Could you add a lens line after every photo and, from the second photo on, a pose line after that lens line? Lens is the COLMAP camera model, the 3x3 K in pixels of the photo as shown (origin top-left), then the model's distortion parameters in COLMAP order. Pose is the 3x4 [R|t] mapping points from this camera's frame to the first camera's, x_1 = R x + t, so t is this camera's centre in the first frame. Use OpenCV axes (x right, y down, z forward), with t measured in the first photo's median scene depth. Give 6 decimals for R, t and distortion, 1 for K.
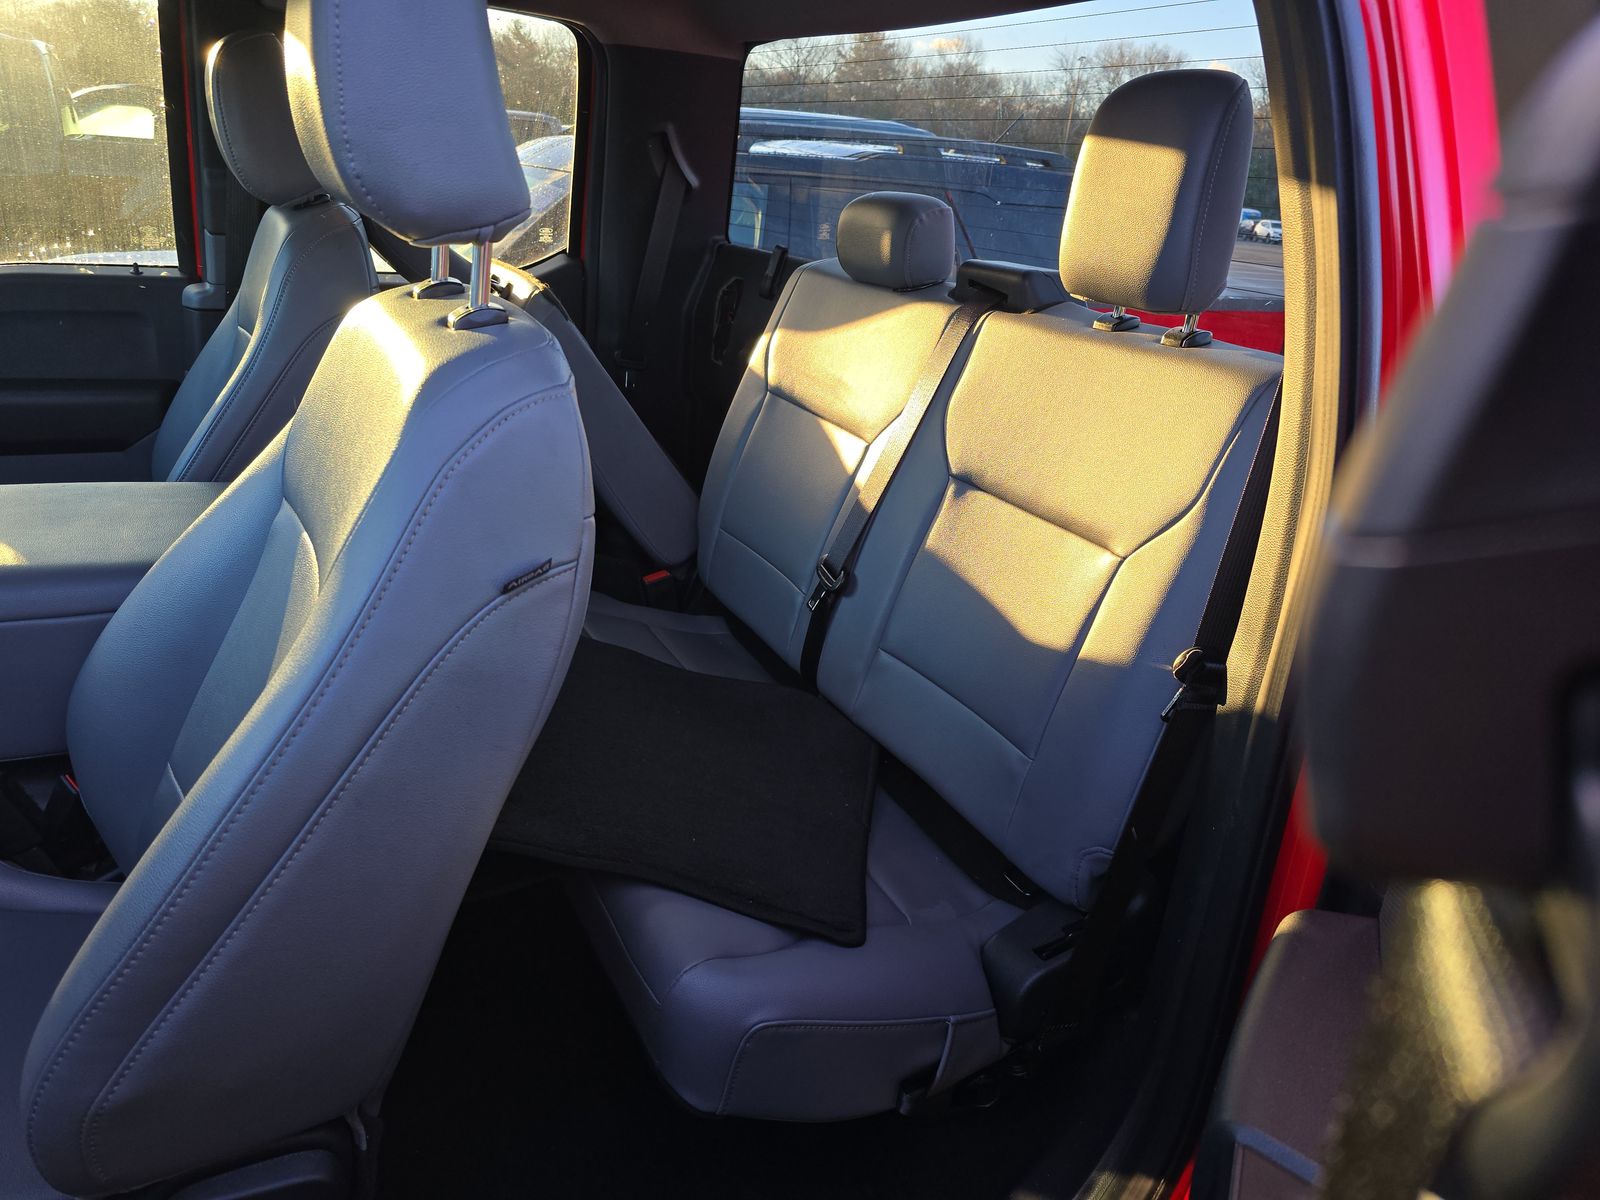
lens RADIAL K [[1080.9, 0, 794.7], [0, 1080.9, 594.1], [0, 0, 1]] dist [0.031517, -0.014326]
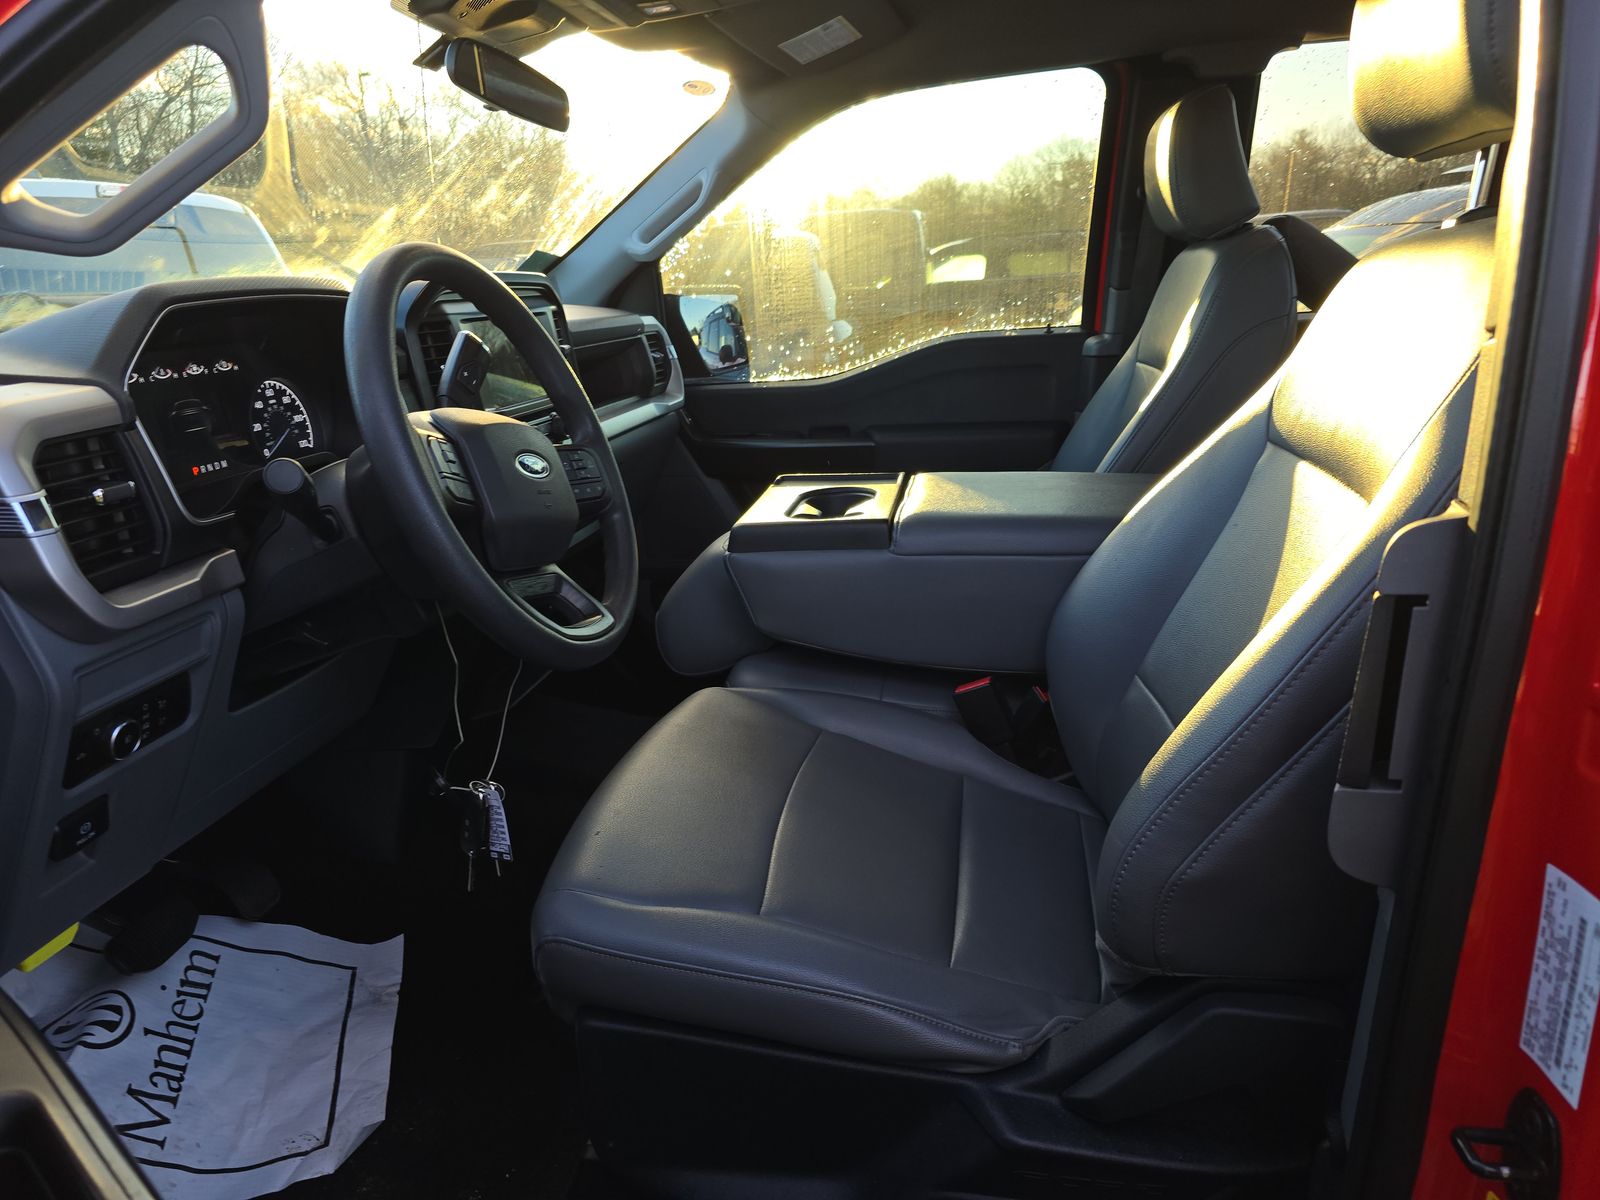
lens RADIAL K [[1080.9, 0, 804.4], [0, 1080.9, 605.6], [0, 0, 1]] dist [0.031517, -0.014326]
pose [[0.804372, 0.056098, -0.591471, -0.101008], [-0.112848, 0.991835, -0.059397, 0.104303], [0.583310, 0.114523, 0.804135, -0.074409]]
